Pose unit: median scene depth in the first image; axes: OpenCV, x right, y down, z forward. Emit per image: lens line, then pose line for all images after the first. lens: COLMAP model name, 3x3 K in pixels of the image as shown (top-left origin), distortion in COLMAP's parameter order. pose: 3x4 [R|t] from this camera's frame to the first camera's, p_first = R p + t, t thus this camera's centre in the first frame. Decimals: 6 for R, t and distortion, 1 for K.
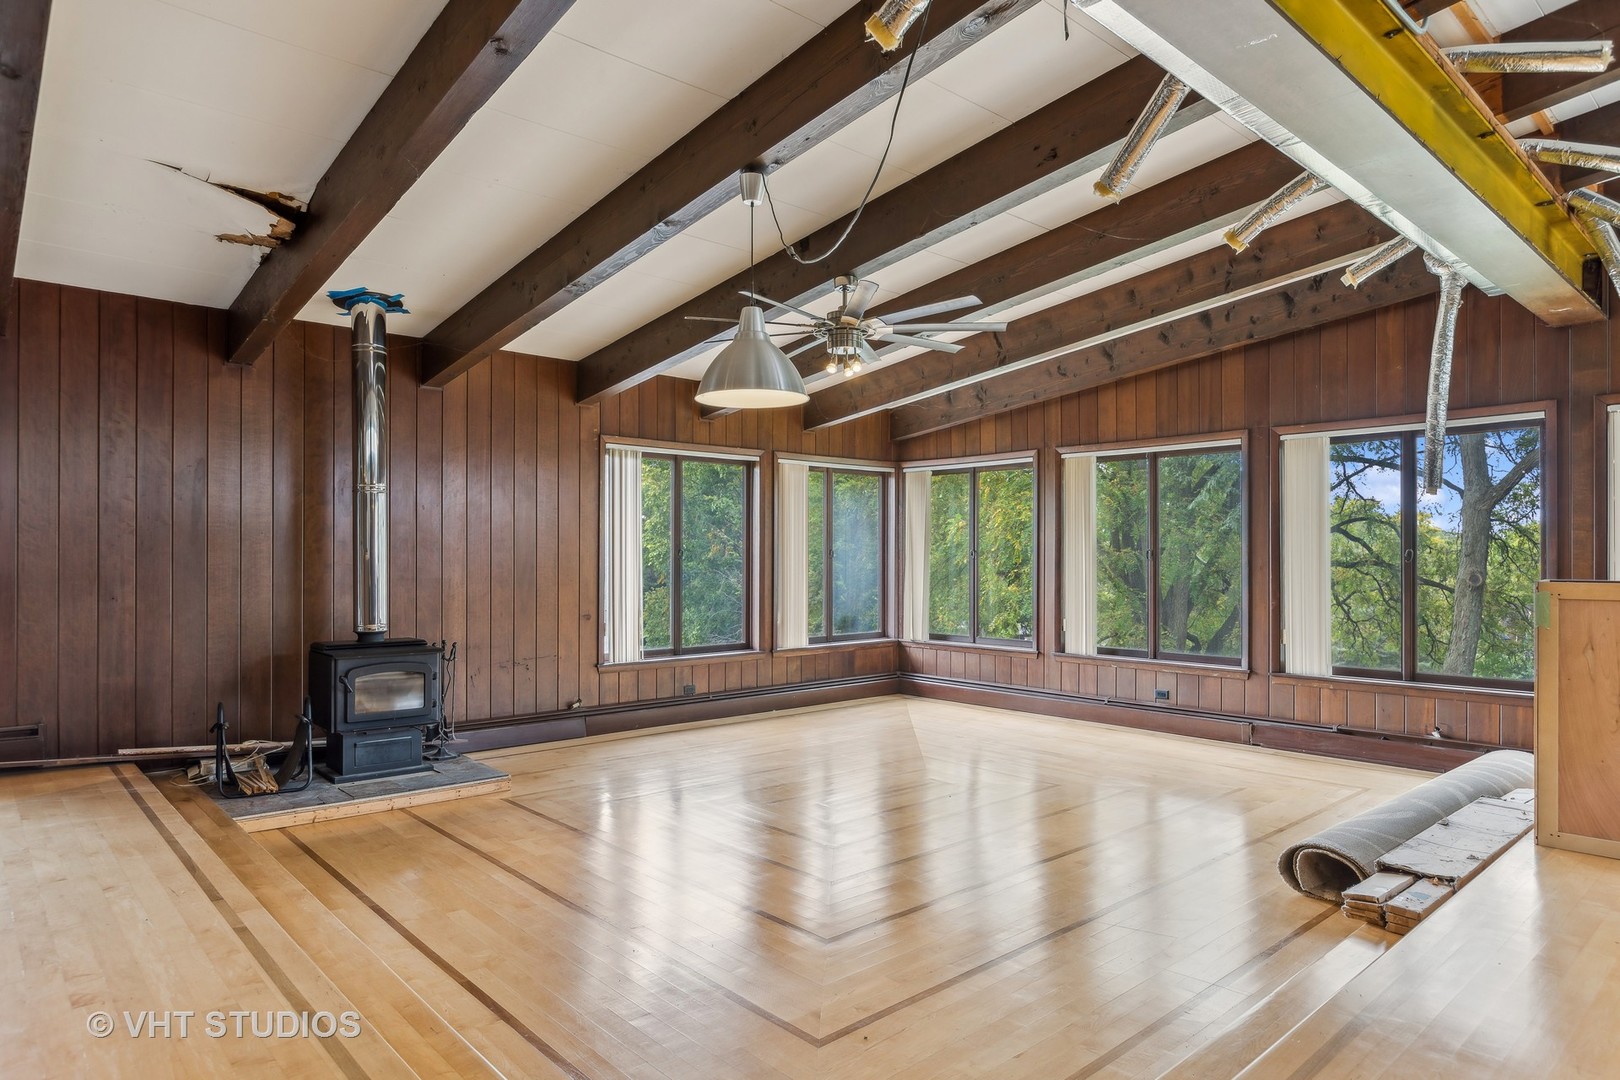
lens RADIAL K [[958.8, 0, 810.0], [0, 958.8, 540.0], [0, 0, 1]] dist [-0.005394, -0.000913]
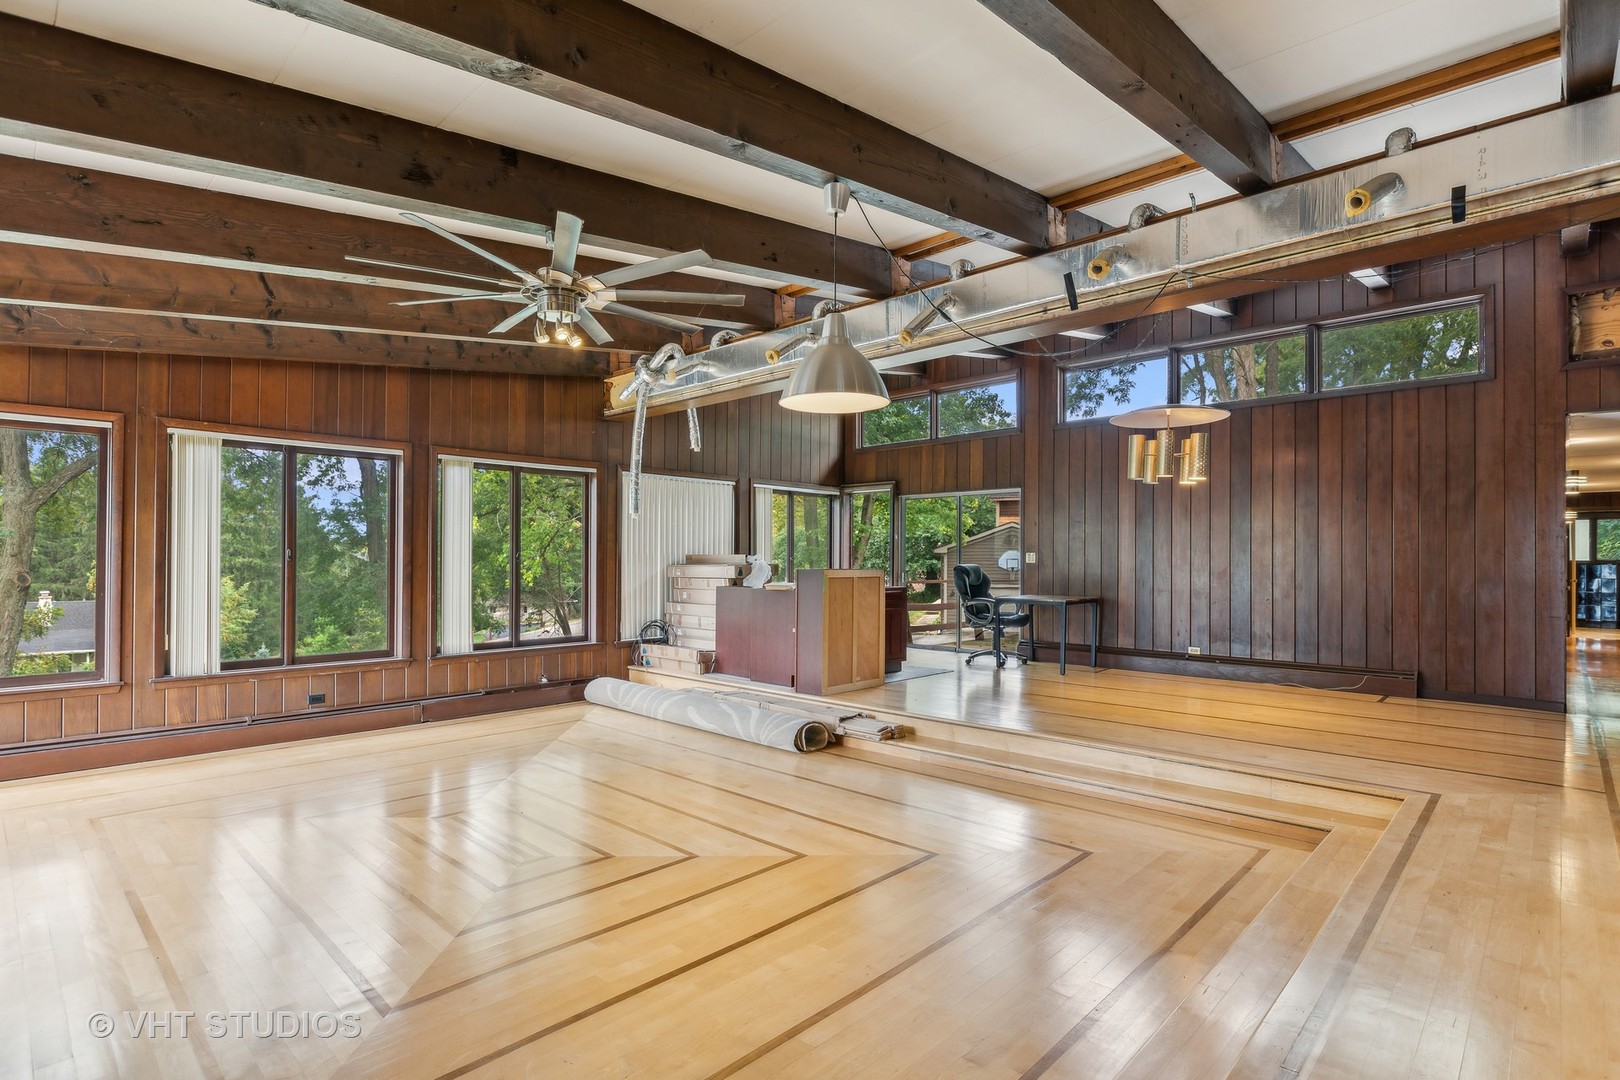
lens RADIAL K [[794.5, 0, 810.0], [0, 794.5, 540.0], [0, 0, 1]] dist [-0.015954, -0.000551]
pose [[-0.080021, 0.024912, 0.996482, -0.486731], [-0.019433, 0.999459, -0.026547, 0.013028], [-0.996604, -0.021489, -0.079493, 0.589351]]
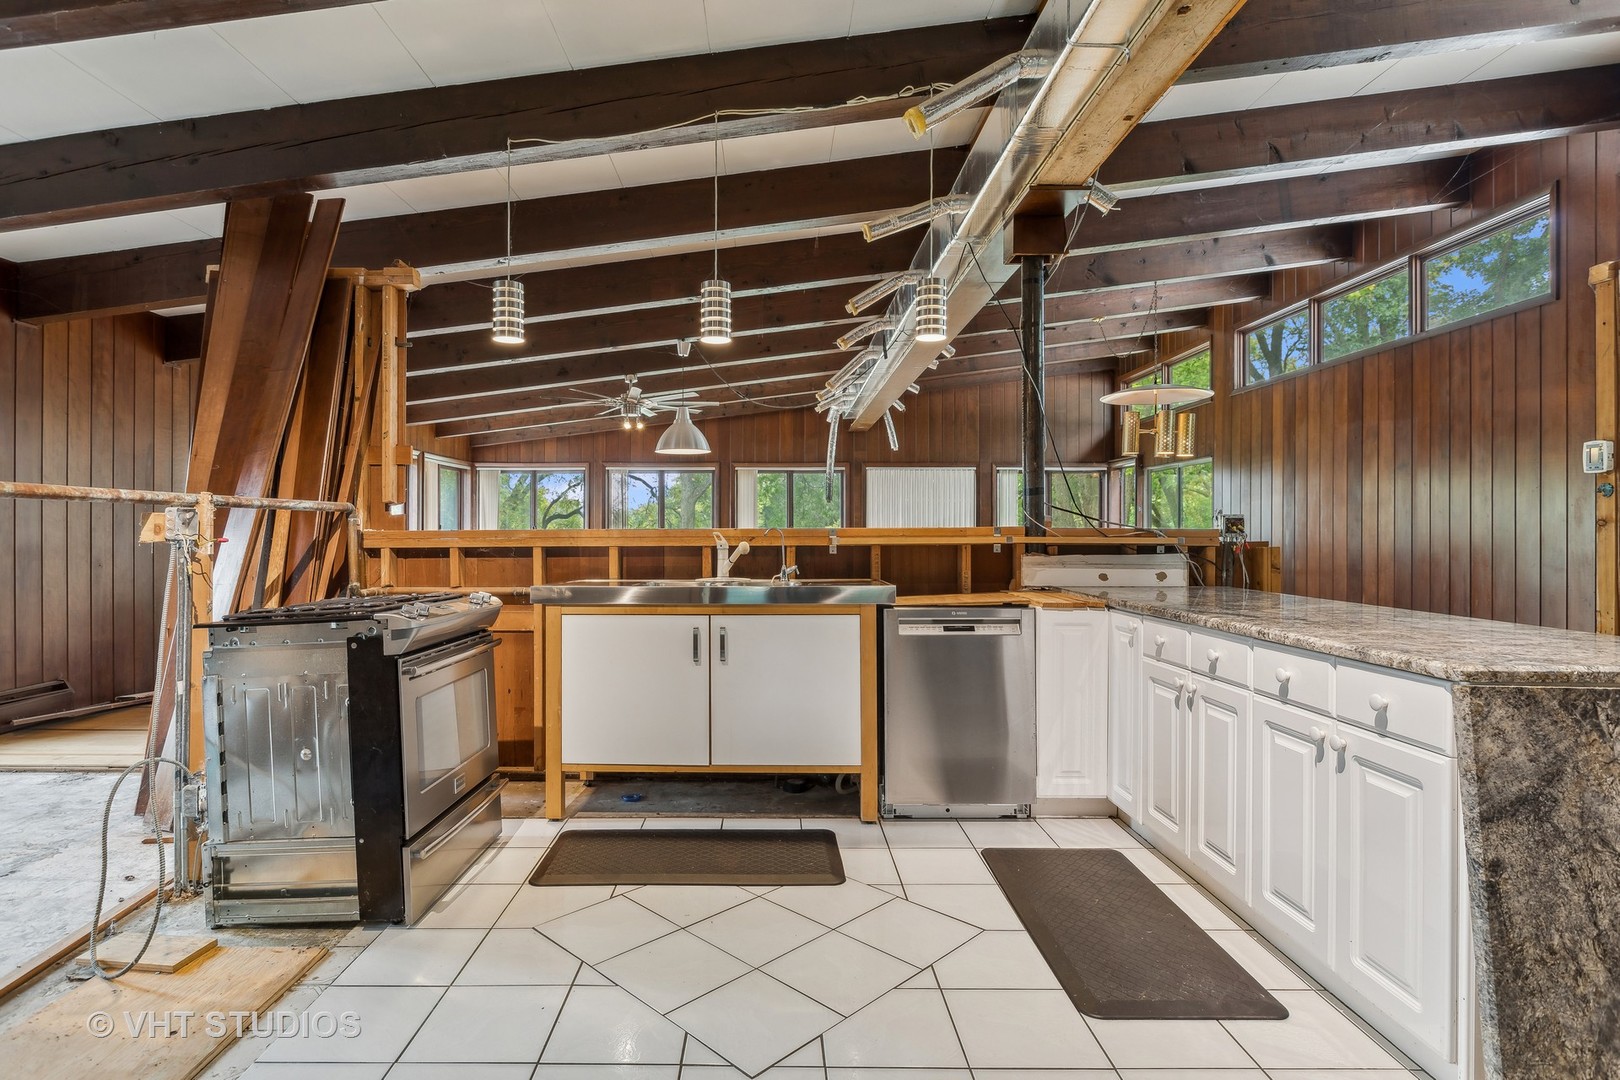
lens RADIAL K [[828.5, 0, 810.0], [0, 828.5, 540.0], [0, 0, 1]] dist [-0.000483, -0.000118]
pose [[0.643606, -0.009634, 0.765297, -0.666279], [-0.010642, 0.999711, 0.021535, 0.000273], [-0.765283, -0.022004, 0.643317, -0.192025]]
